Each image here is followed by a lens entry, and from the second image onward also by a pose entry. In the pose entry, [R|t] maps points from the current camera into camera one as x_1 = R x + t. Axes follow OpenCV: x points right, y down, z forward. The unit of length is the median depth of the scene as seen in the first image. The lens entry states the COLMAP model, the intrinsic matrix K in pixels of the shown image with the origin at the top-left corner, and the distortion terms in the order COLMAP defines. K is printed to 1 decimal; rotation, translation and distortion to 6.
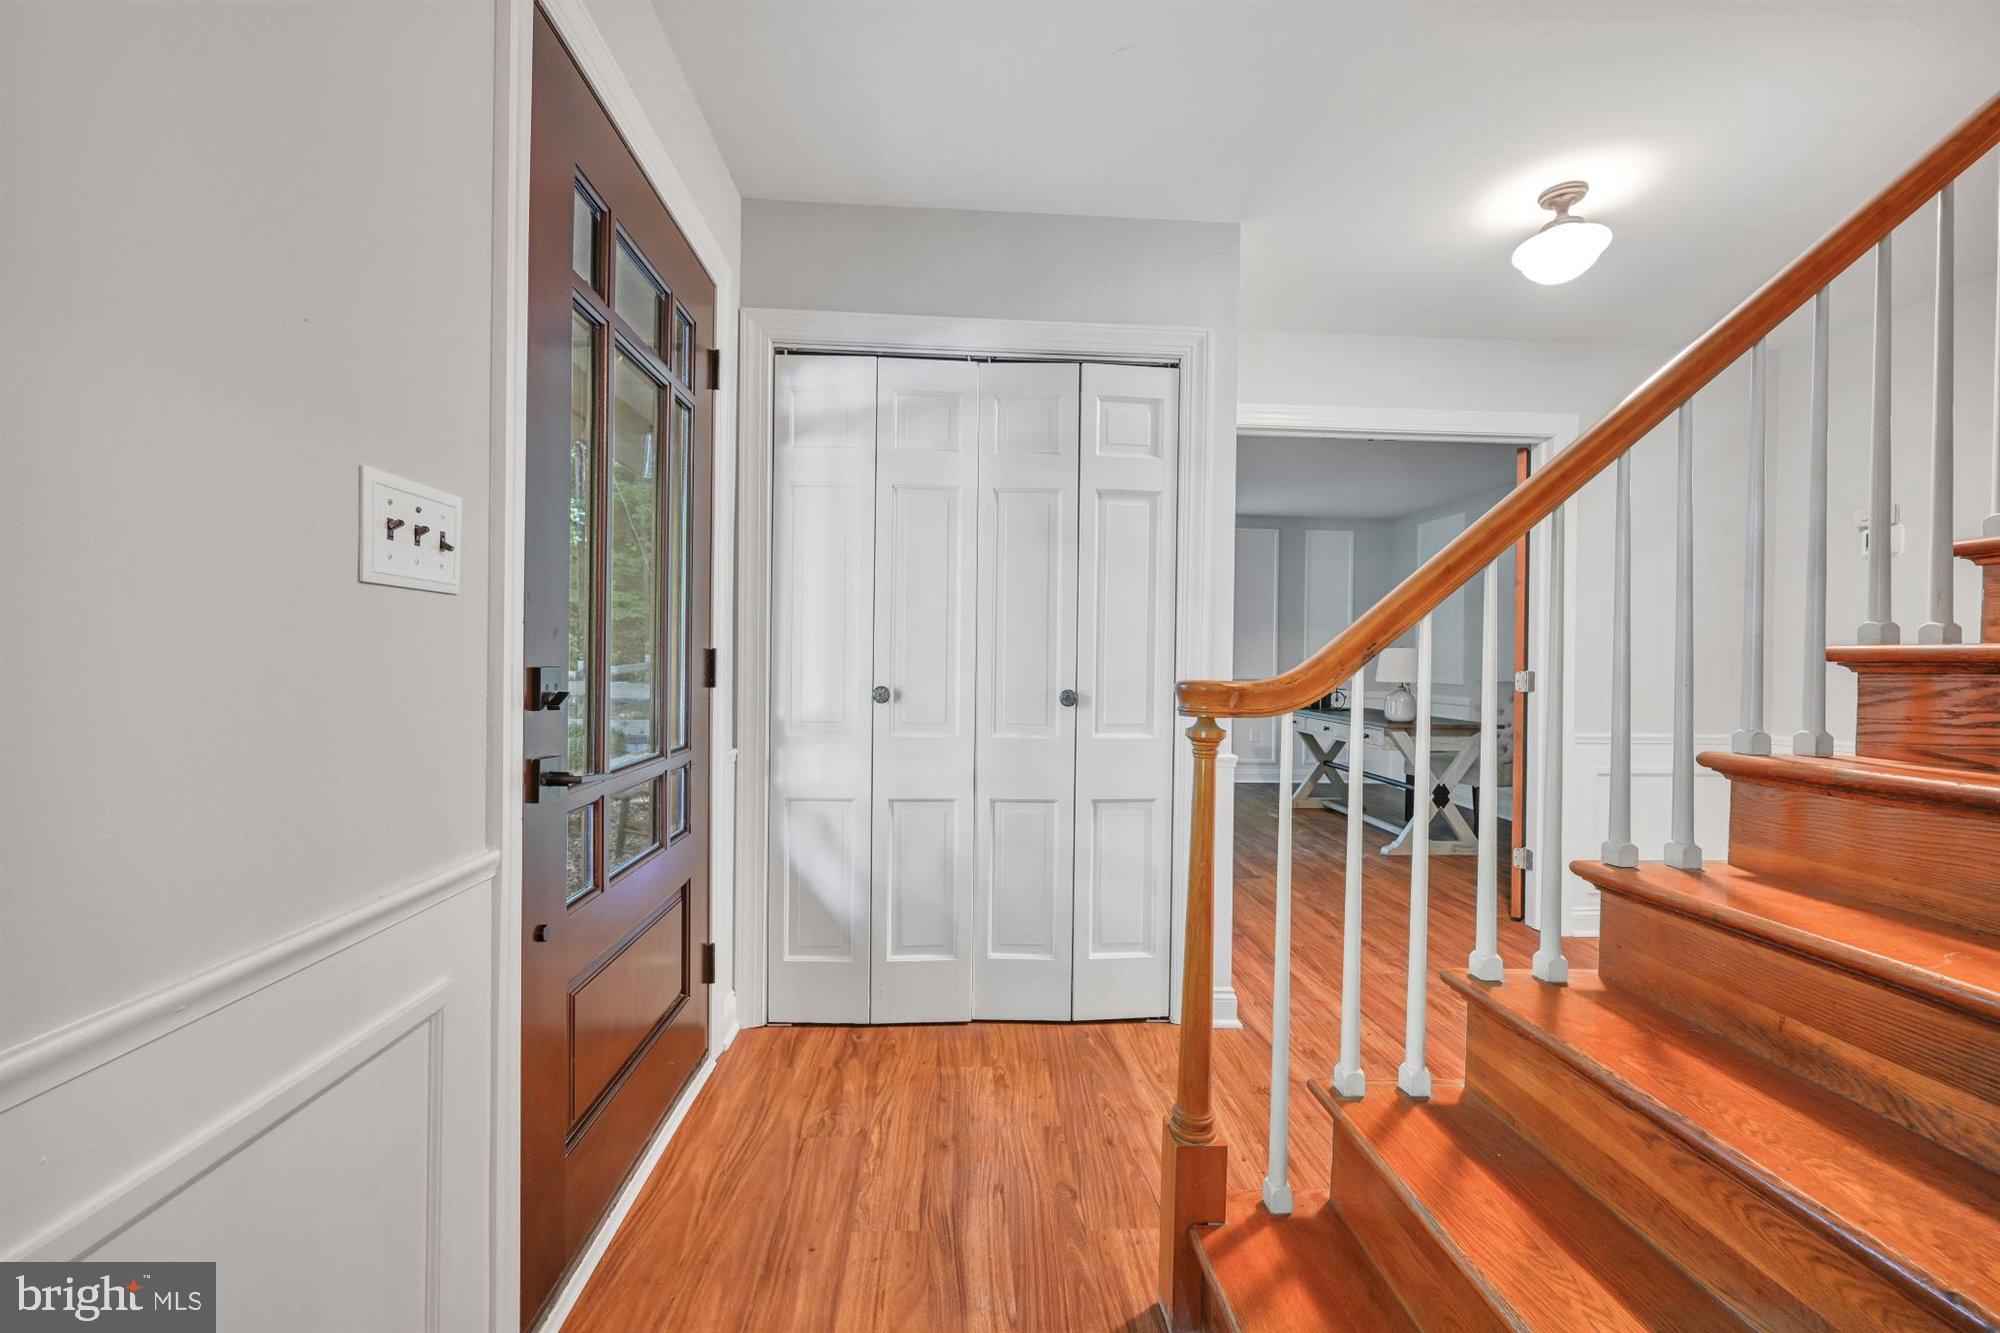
lens RADIAL K [[799.4, 0, 996.0], [0, 799.4, 661.4], [0, 0, 1]] dist [0.000406, 0.000029]
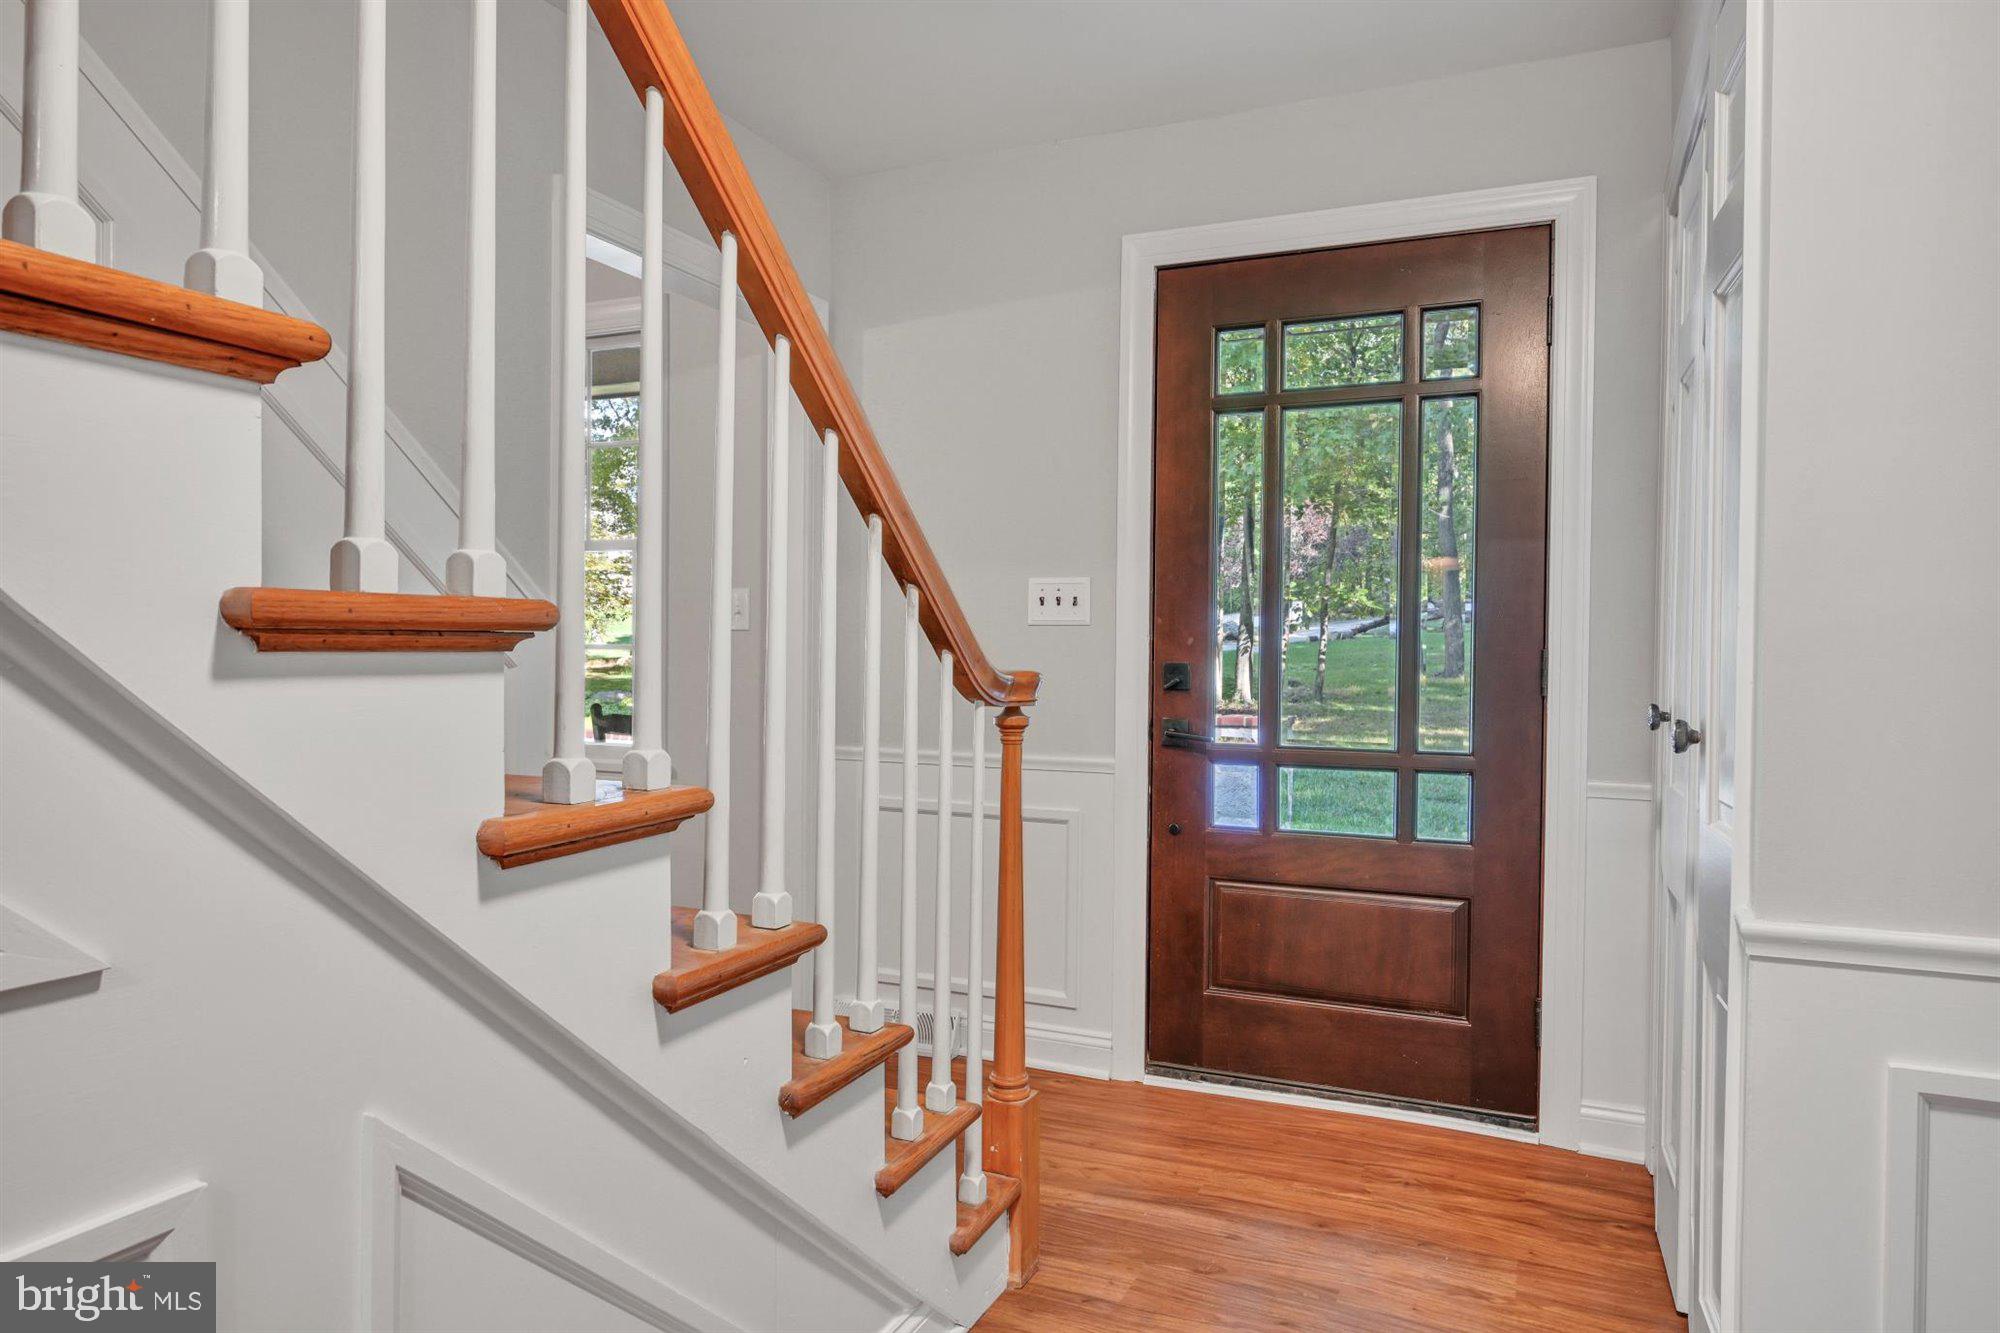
lens RADIAL K [[1223.4, 0, 999.2], [0, 1223.4, 662.0], [0, 0, 1]] dist [0.001835, 0.000109]
pose [[-0.454738, -0.011315, -0.890554, 1.251976], [-0.022780, 0.999740, -0.001070, 0.010088], [0.890334, 0.019800, -0.454877, 1.258754]]
